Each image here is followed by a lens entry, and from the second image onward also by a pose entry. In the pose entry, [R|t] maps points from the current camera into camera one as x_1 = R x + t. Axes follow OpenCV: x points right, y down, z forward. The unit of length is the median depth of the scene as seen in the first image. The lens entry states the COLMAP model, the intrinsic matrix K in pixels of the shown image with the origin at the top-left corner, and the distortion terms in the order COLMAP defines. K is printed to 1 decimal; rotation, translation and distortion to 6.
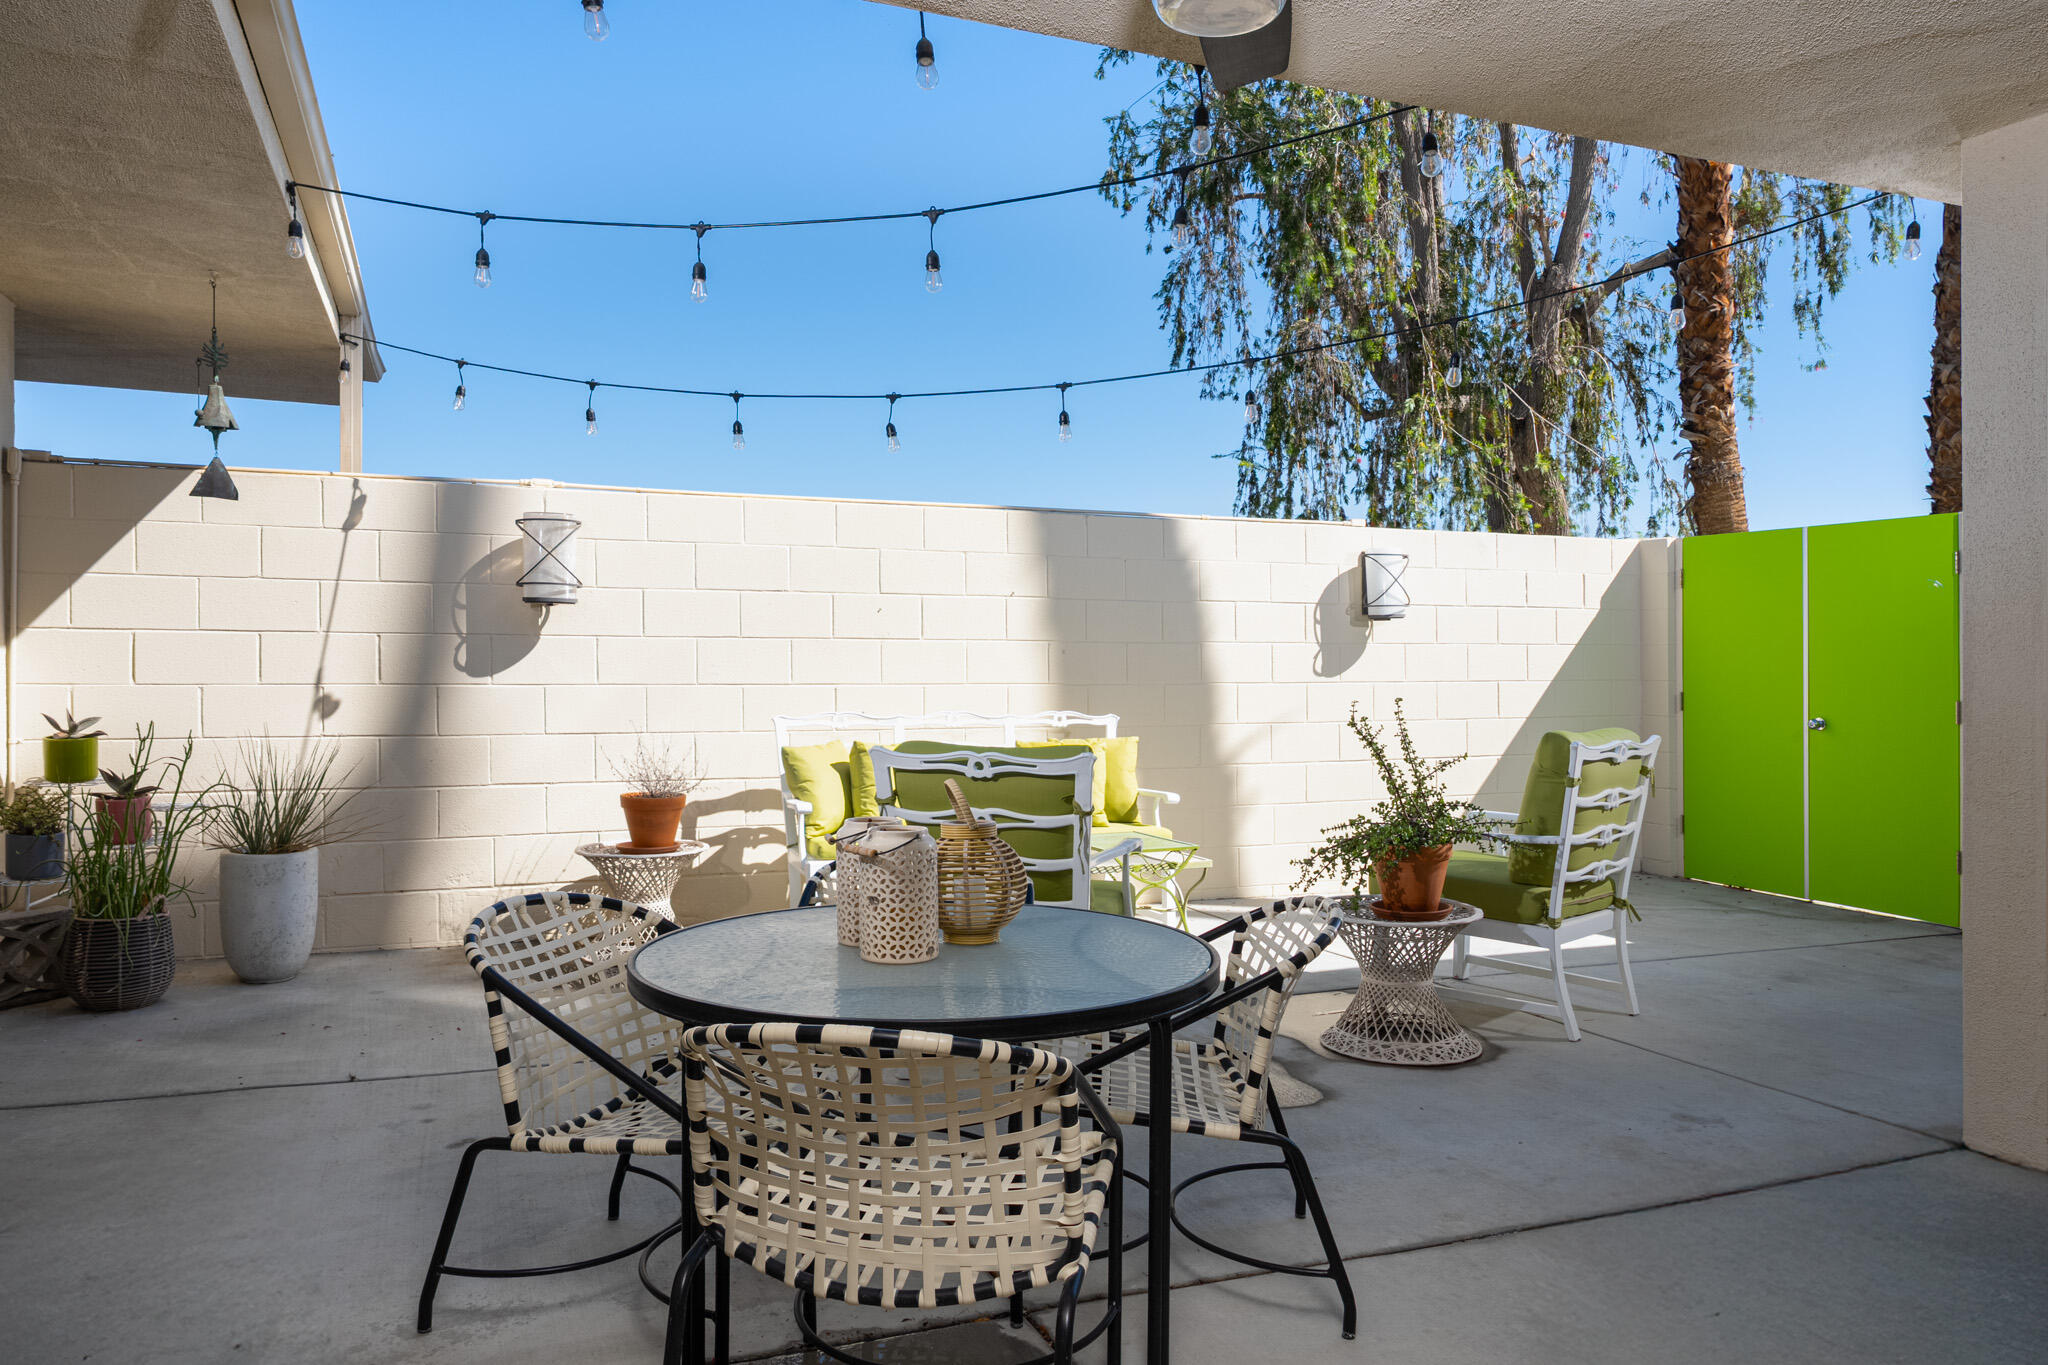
lens RADIAL K [[1413.8, 0, 1024.6], [0, 1413.8, 684.5], [0, 0, 1]] dist [-0.002296, 0.000074]
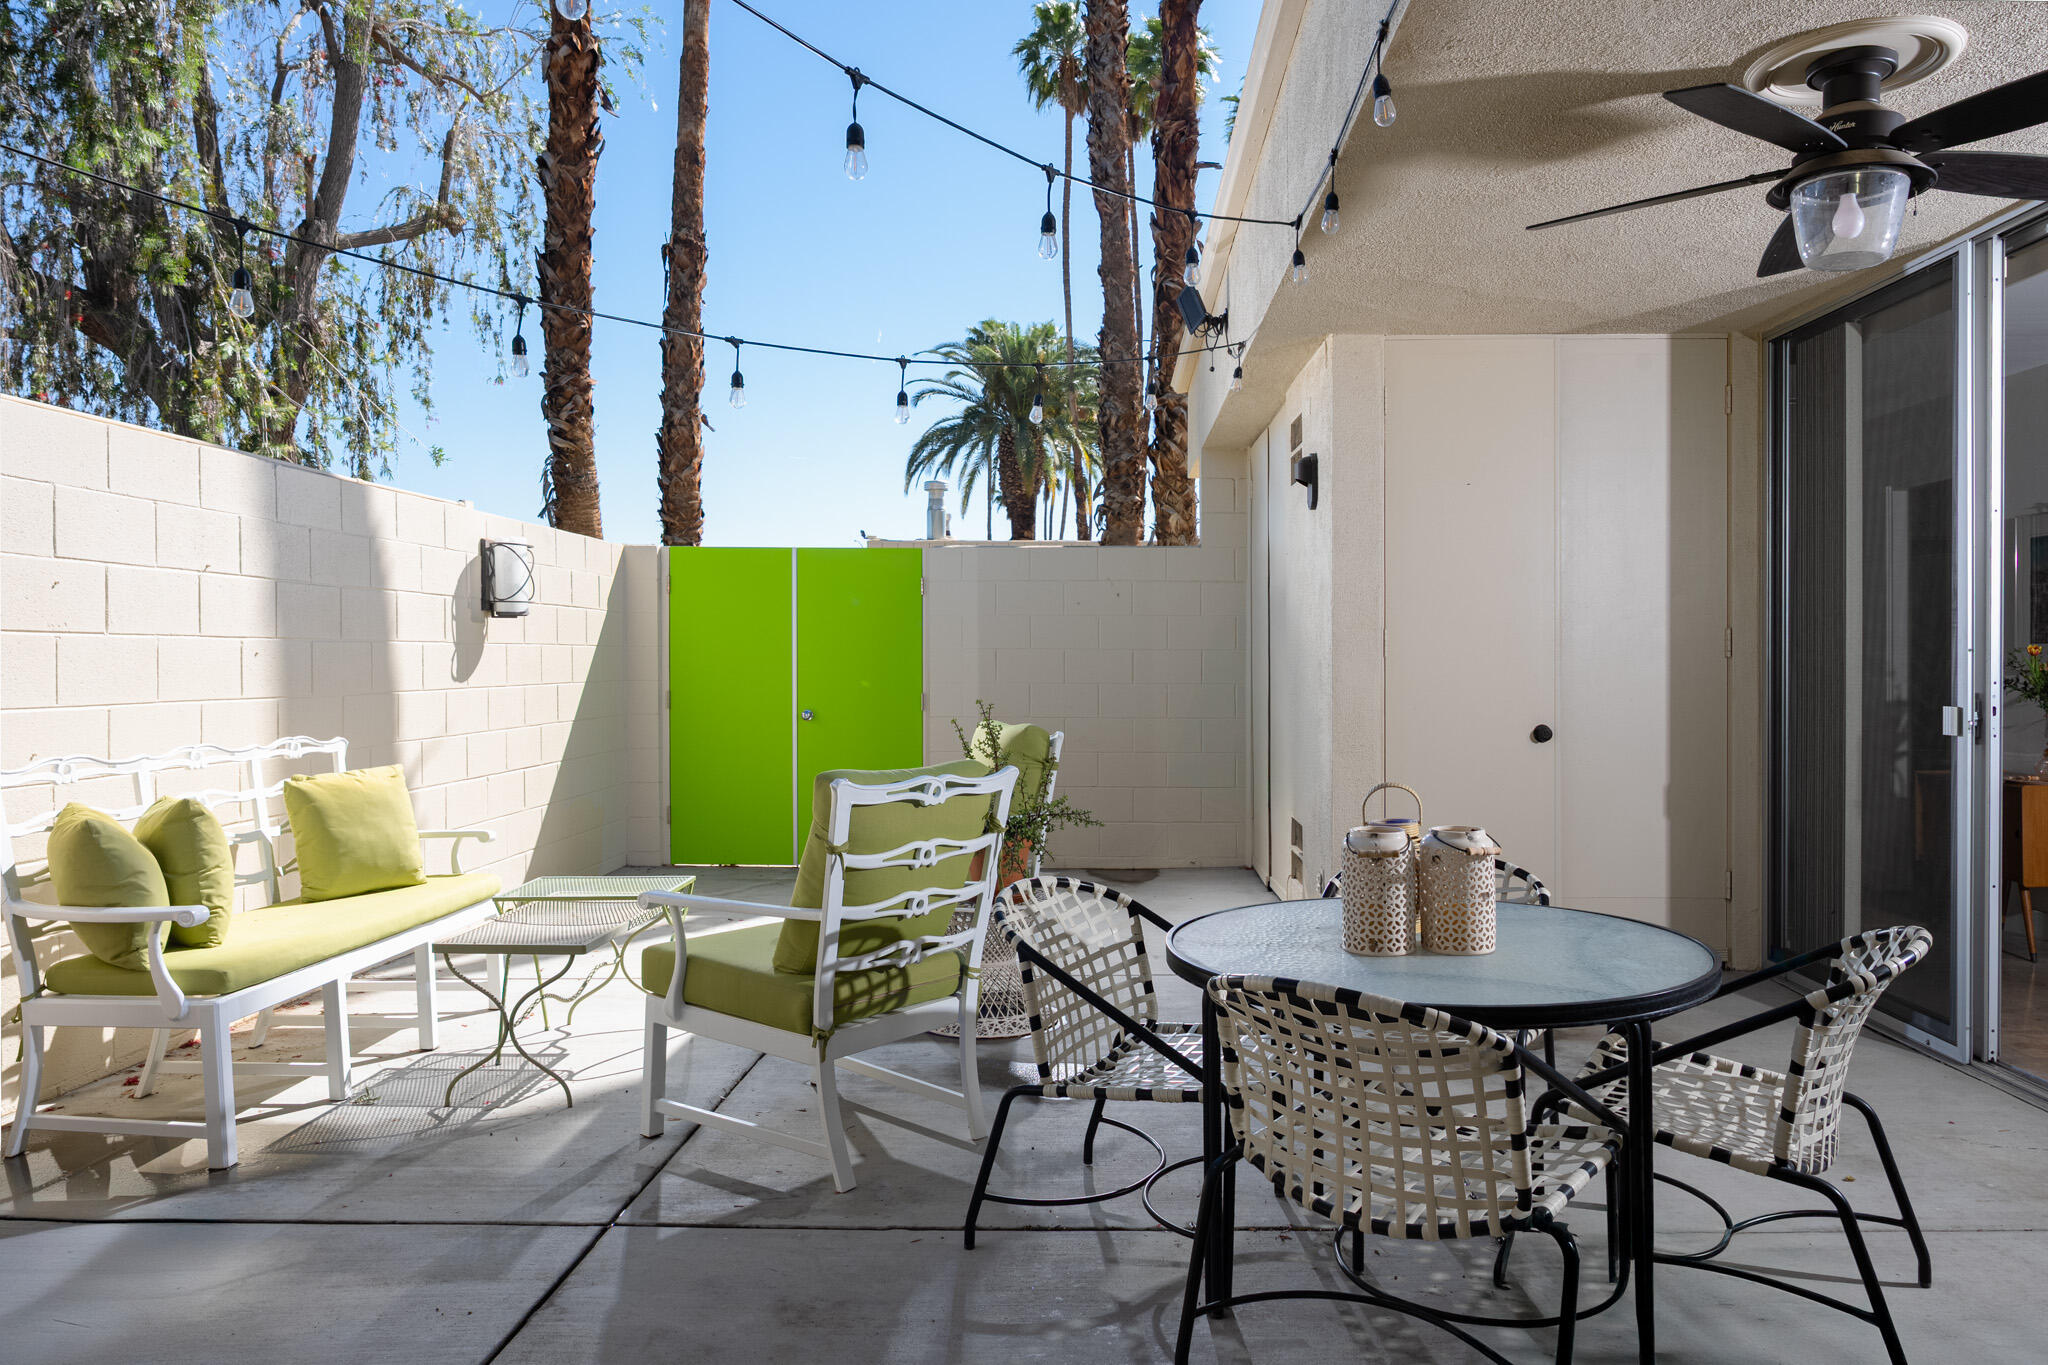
lens RADIAL K [[1413.8, 0, 1025.4], [0, 1413.8, 678.0], [0, 0, 1]] dist [-0.002296, 0.000074]
pose [[0.419420, -0.009426, 0.907743, -0.329900], [0.005059, 0.999955, 0.008046, -0.010316], [-0.907778, 0.001217, 0.419449, 0.261083]]
